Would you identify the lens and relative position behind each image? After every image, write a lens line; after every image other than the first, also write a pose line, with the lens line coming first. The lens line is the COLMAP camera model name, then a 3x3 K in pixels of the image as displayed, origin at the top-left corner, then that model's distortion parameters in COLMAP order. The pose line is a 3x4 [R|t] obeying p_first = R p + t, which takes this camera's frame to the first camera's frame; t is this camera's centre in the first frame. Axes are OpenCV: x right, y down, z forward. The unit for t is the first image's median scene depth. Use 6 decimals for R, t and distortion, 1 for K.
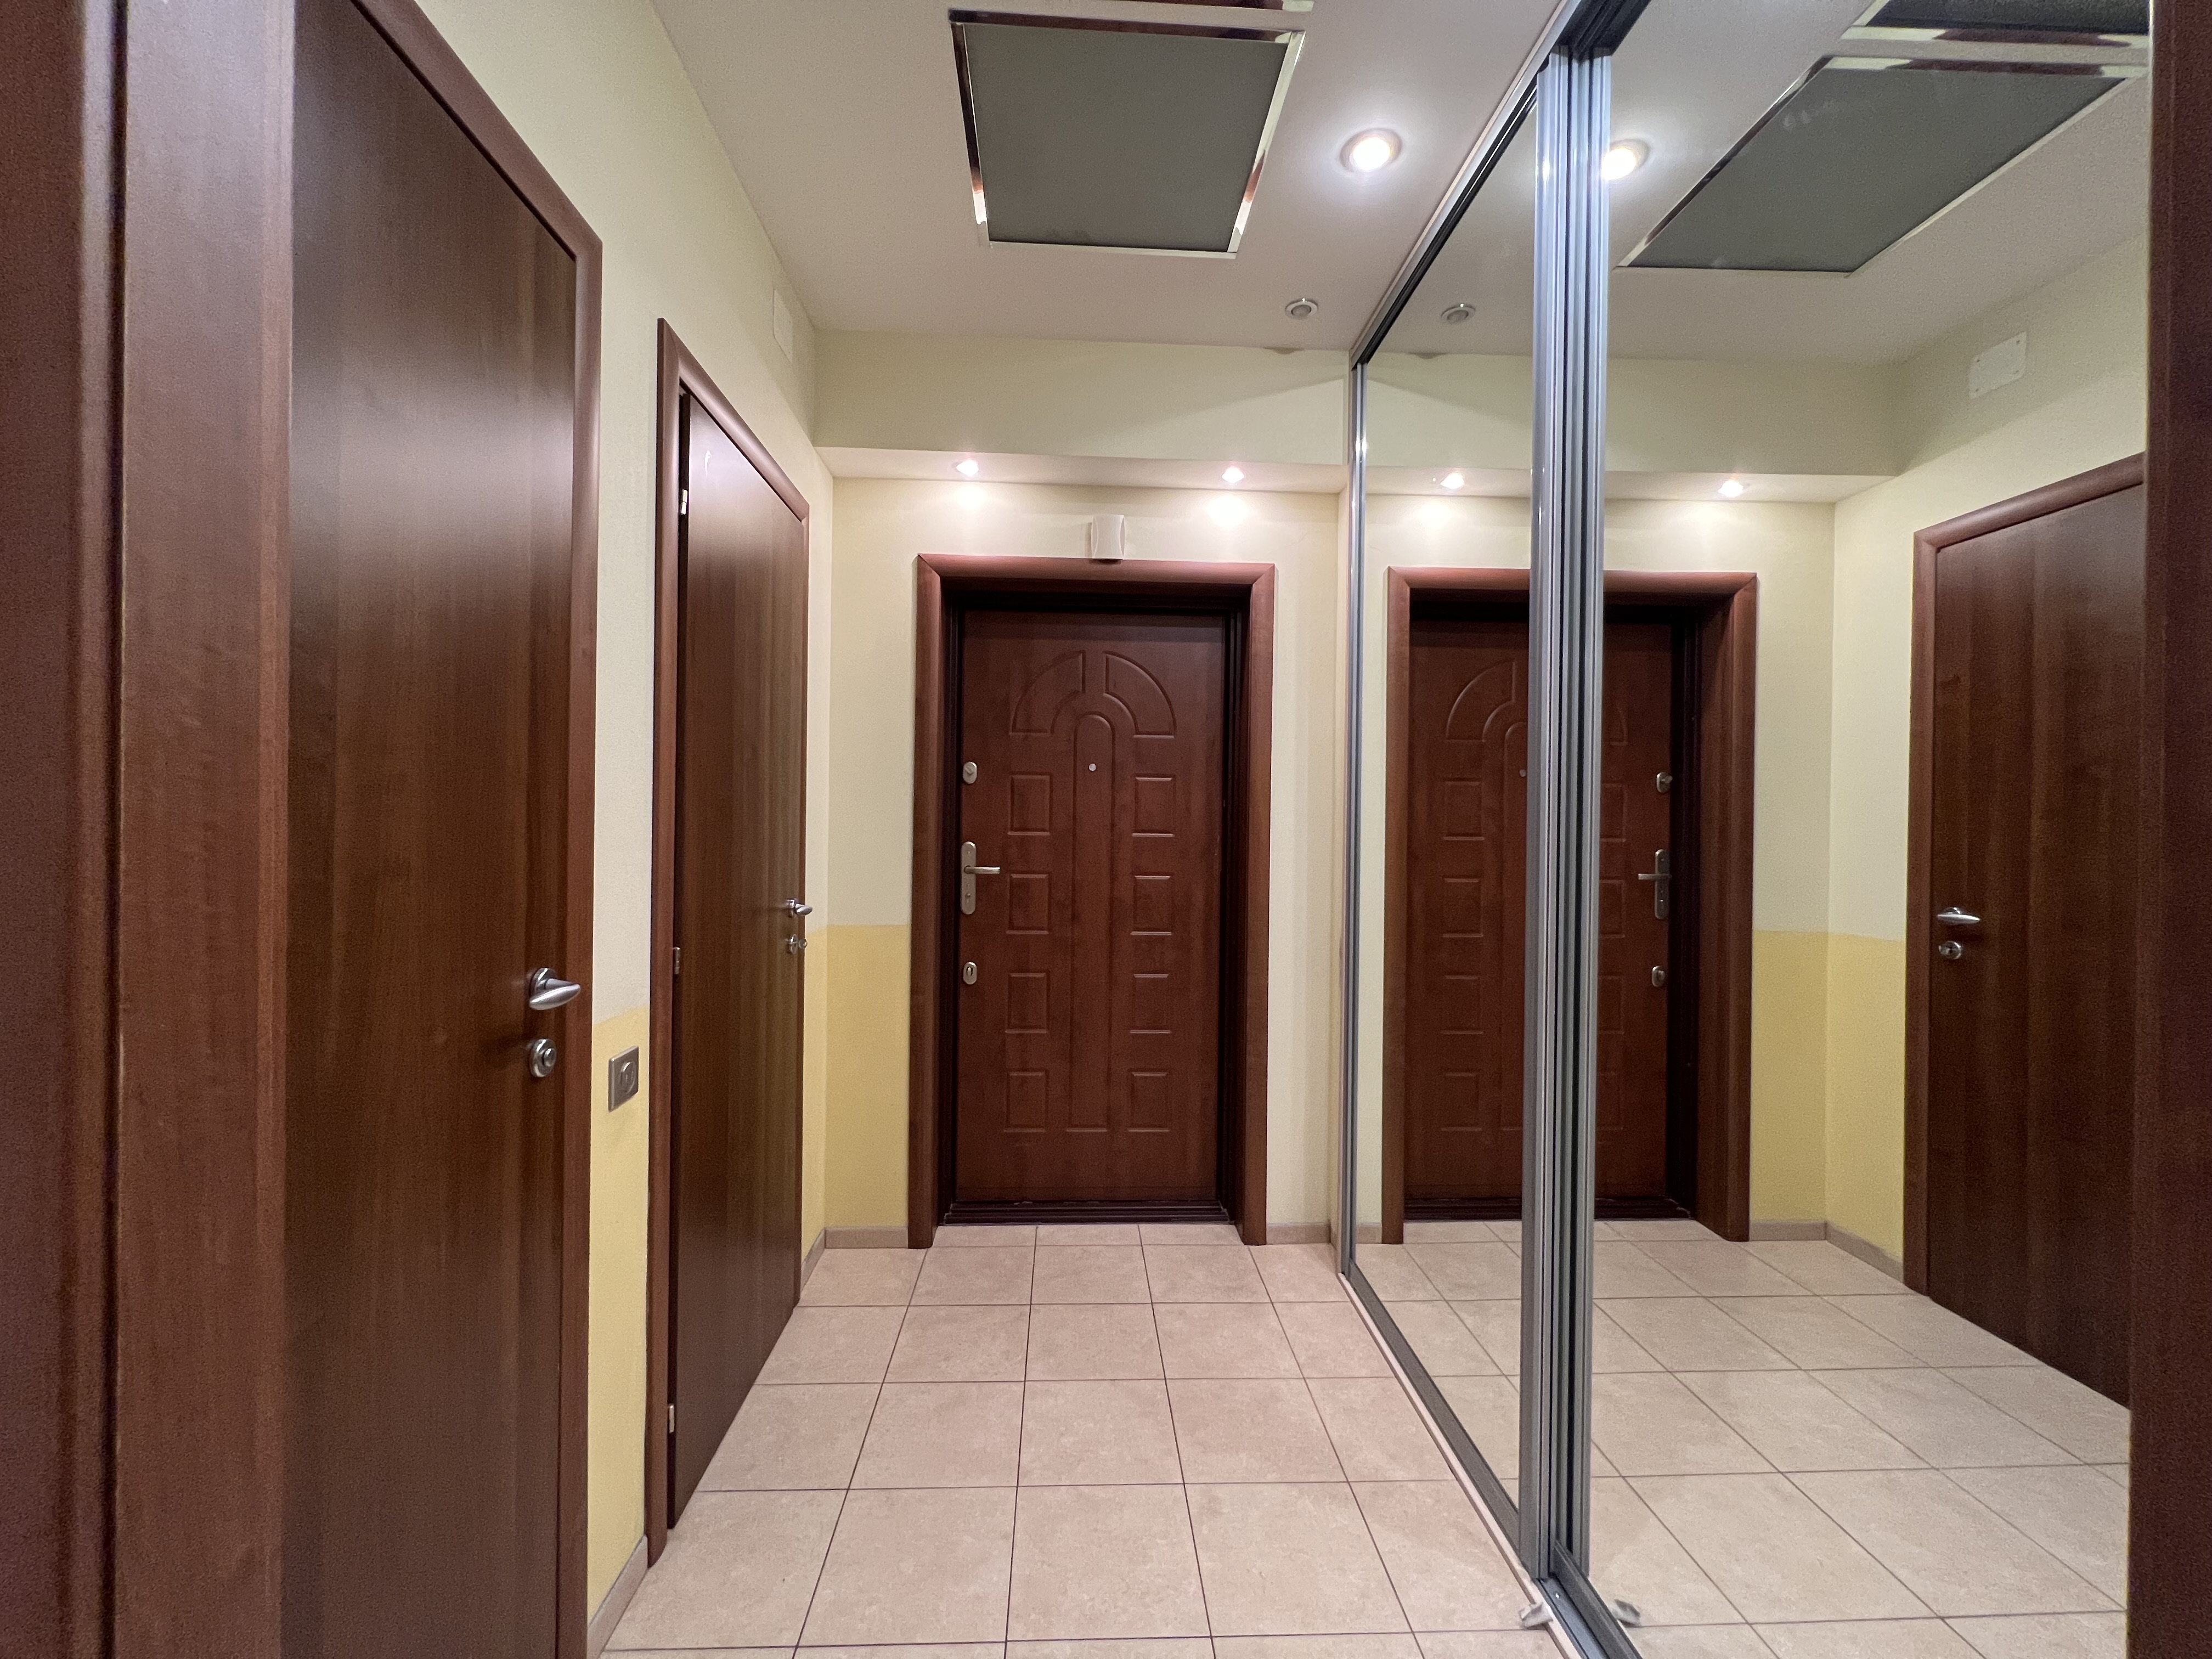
lens RADIAL K [[882.0, 0, 1088.9], [0, 882.0, 824.0], [0, 0, 1]] dist [-0.000942, 0.000119]
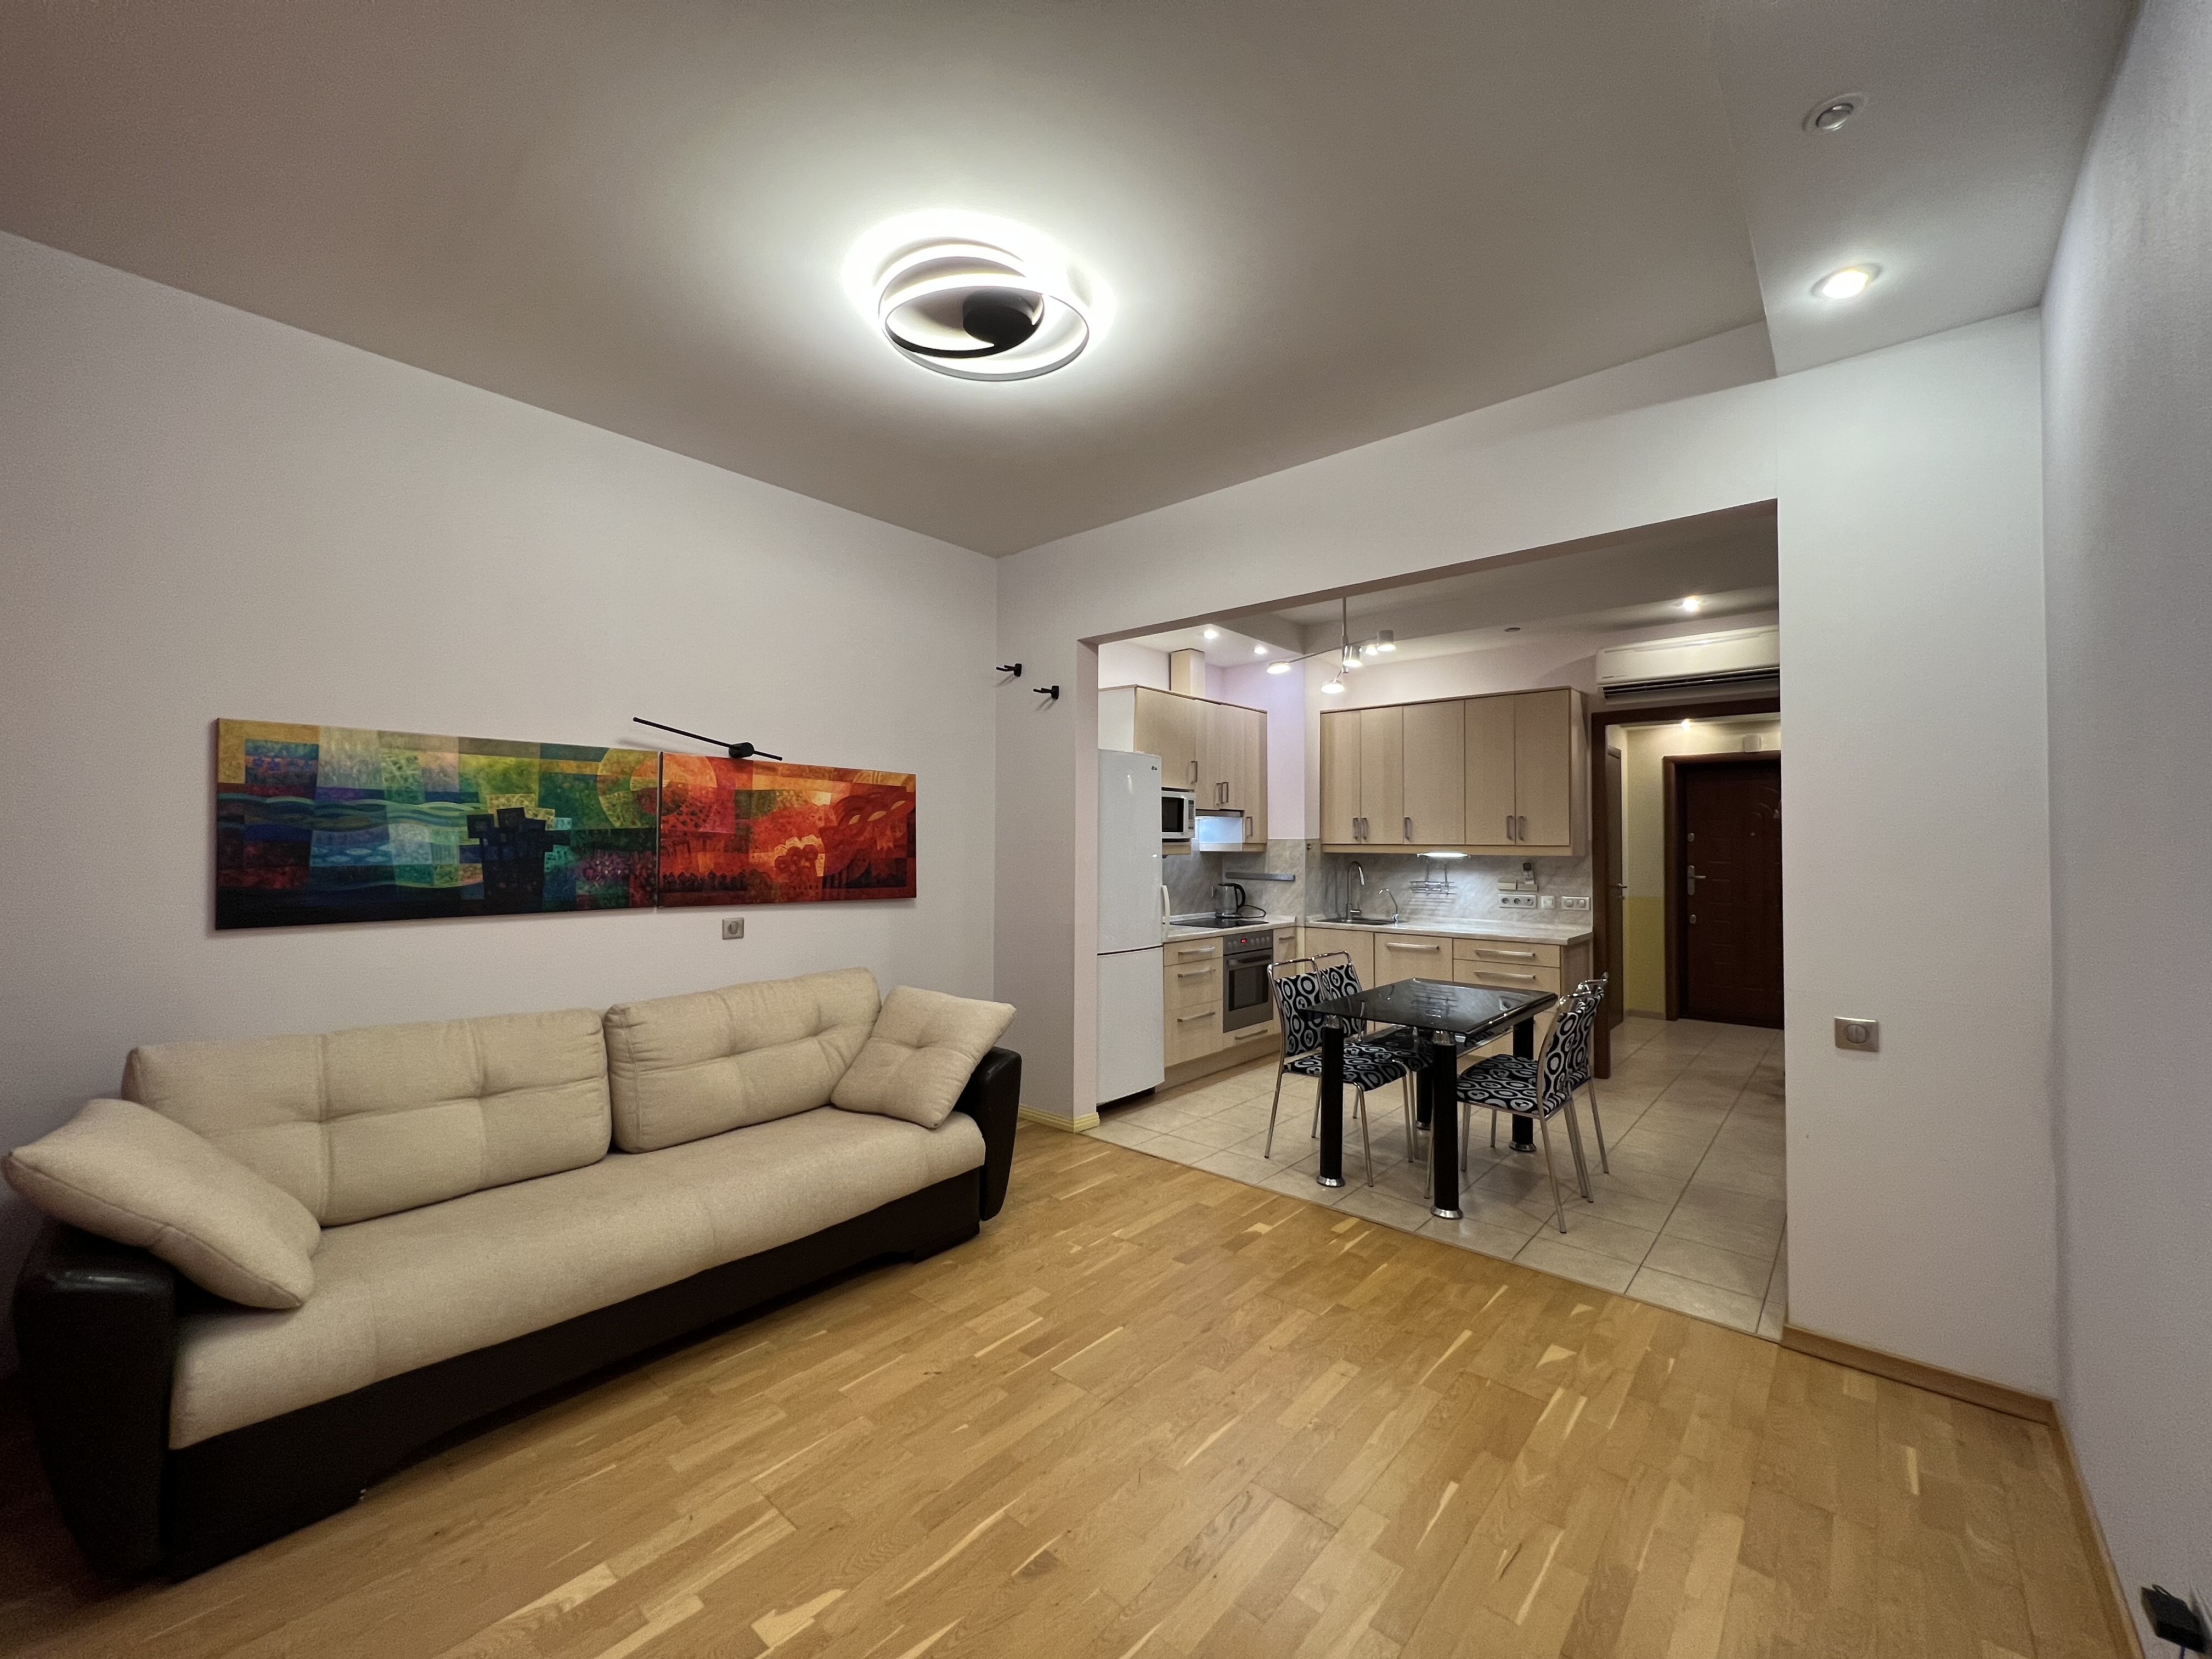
lens RADIAL K [[882.0, 0, 1100.1], [0, 882.0, 825.7], [0, 0, 1]] dist [-0.000942, 0.000119]
pose [[0.725871, -0.027589, -0.687277, 0.384316], [0.001209, 0.999245, -0.038835, 0.002351], [0.687829, 0.027358, 0.725357, -2.045512]]
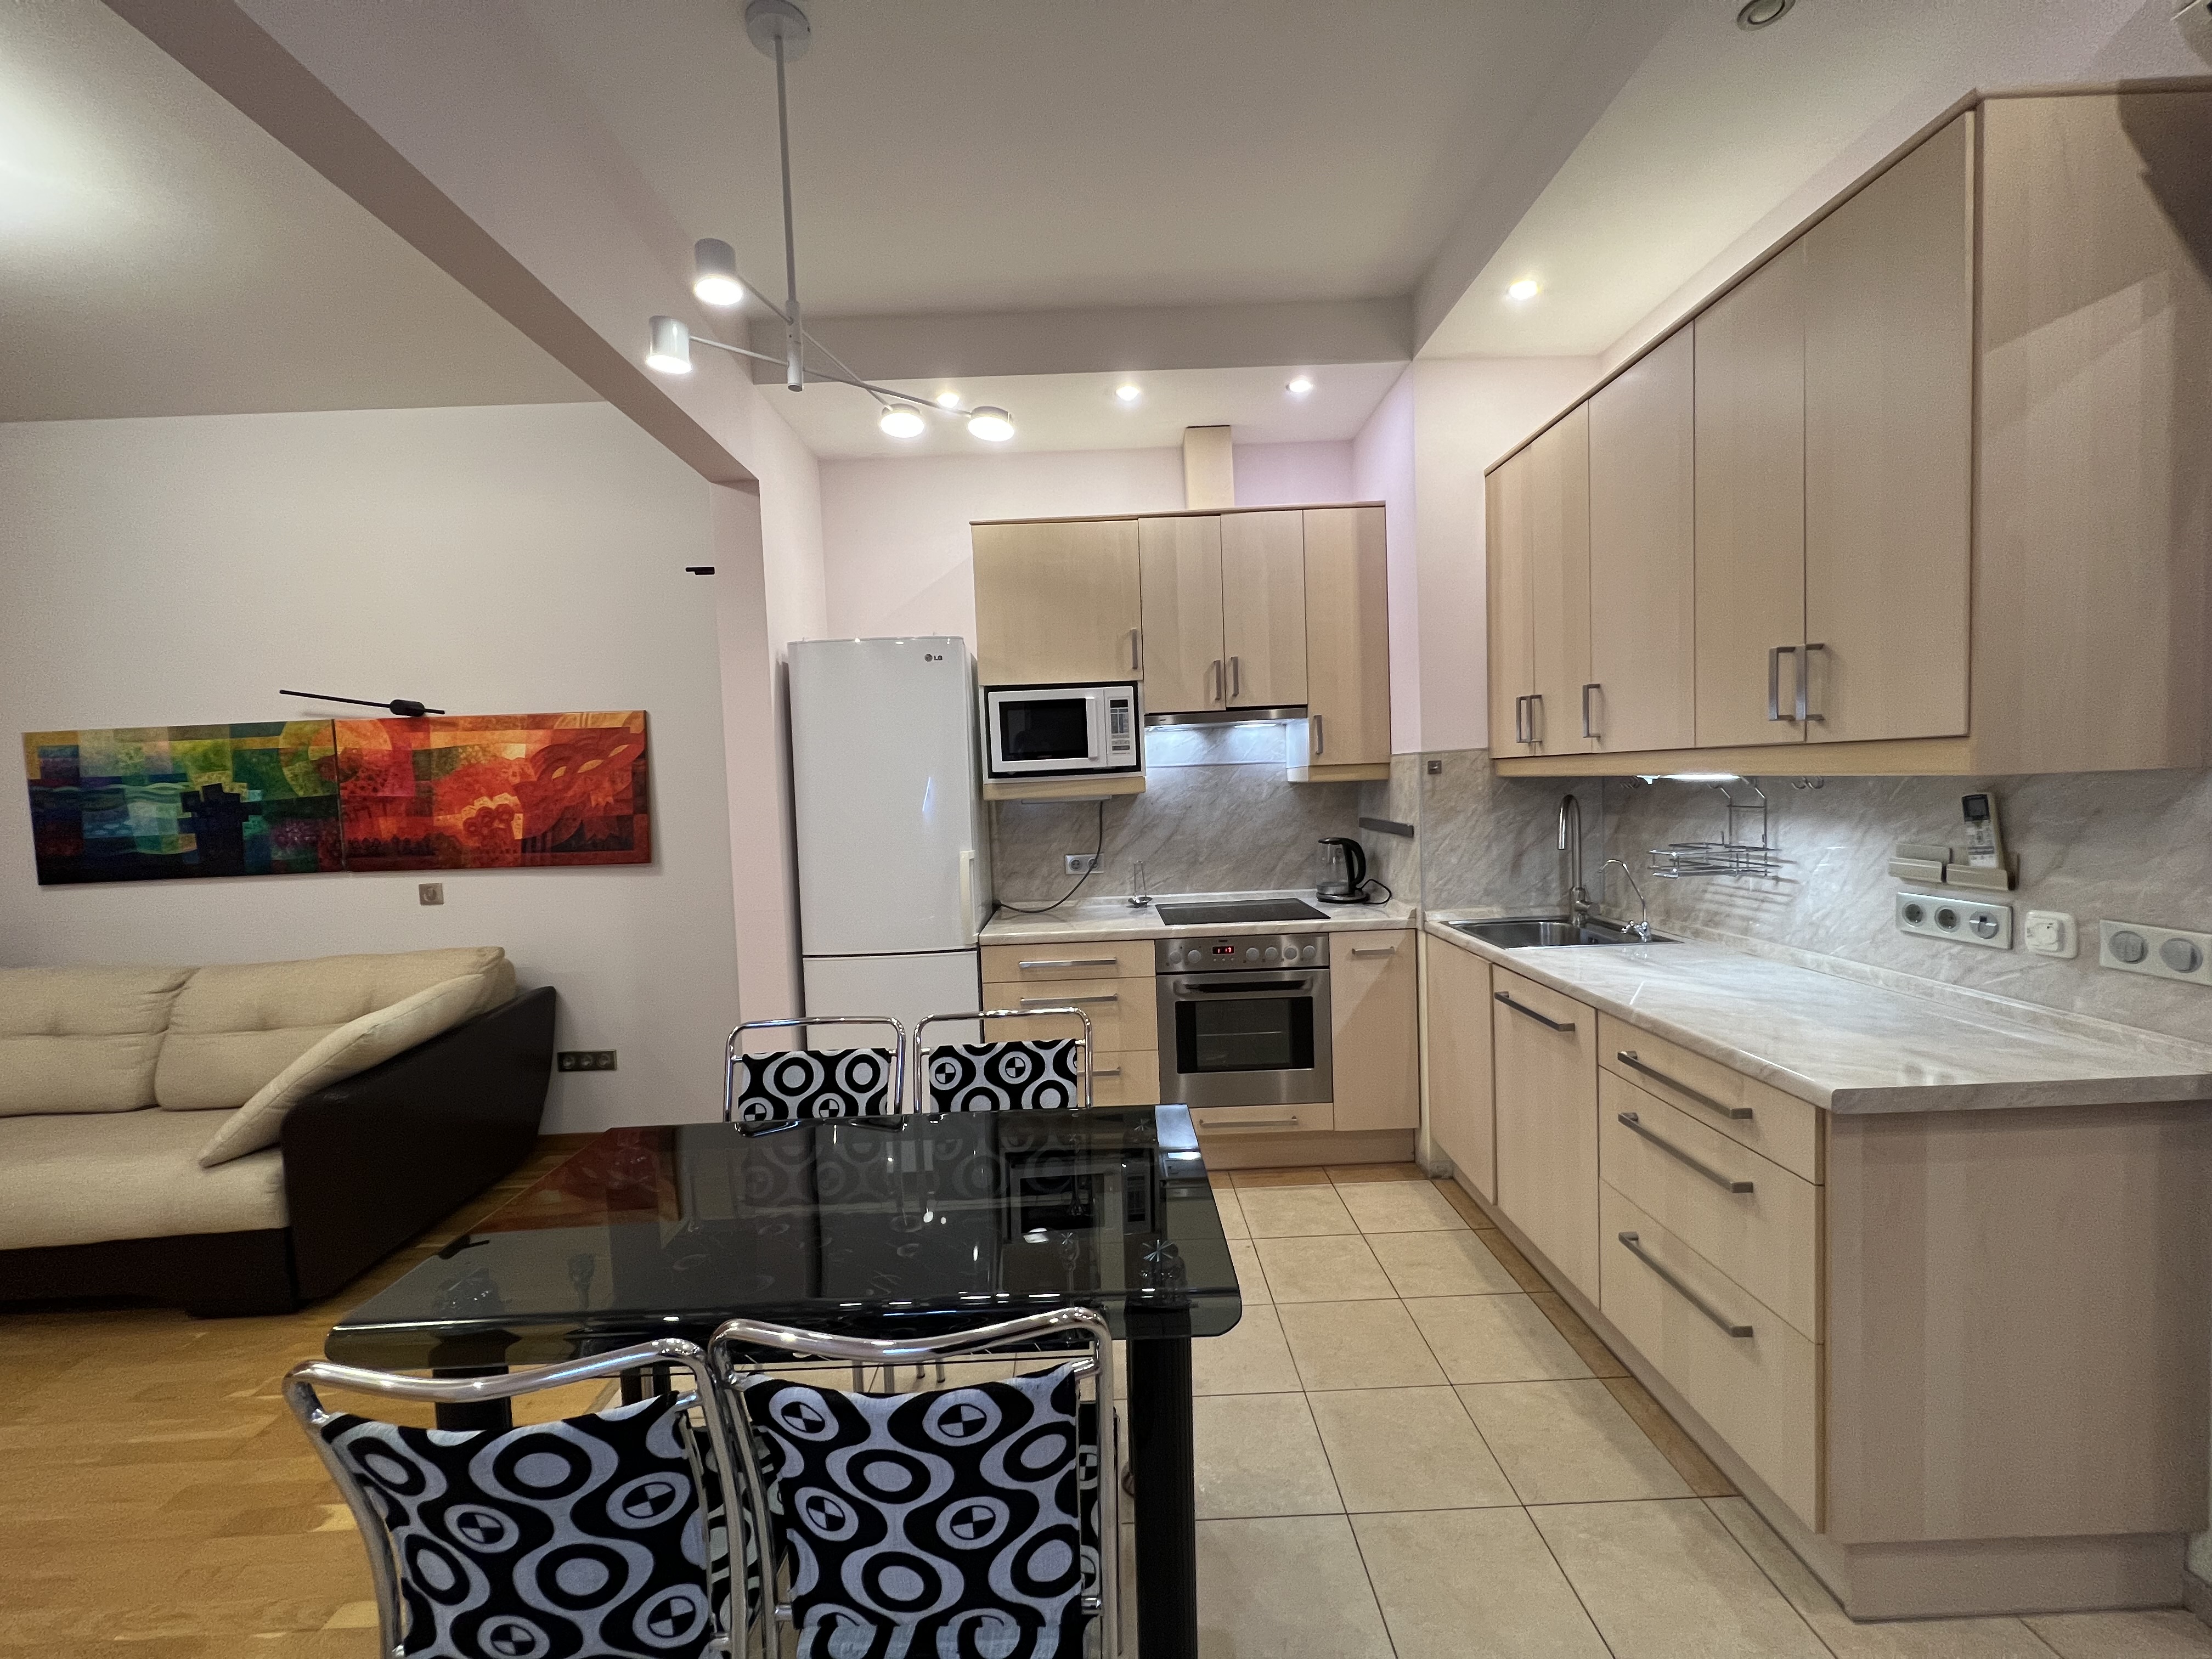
lens RADIAL K [[882.0, 0, 1101.1], [0, 882.0, 827.3], [0, 0, 1]] dist [-0.000942, 0.000119]
pose [[-0.024833, 0.036115, -0.999039, 0.320410], [0.030849, 0.998899, 0.035343, -0.007467], [0.999216, -0.029942, -0.025920, -0.476569]]
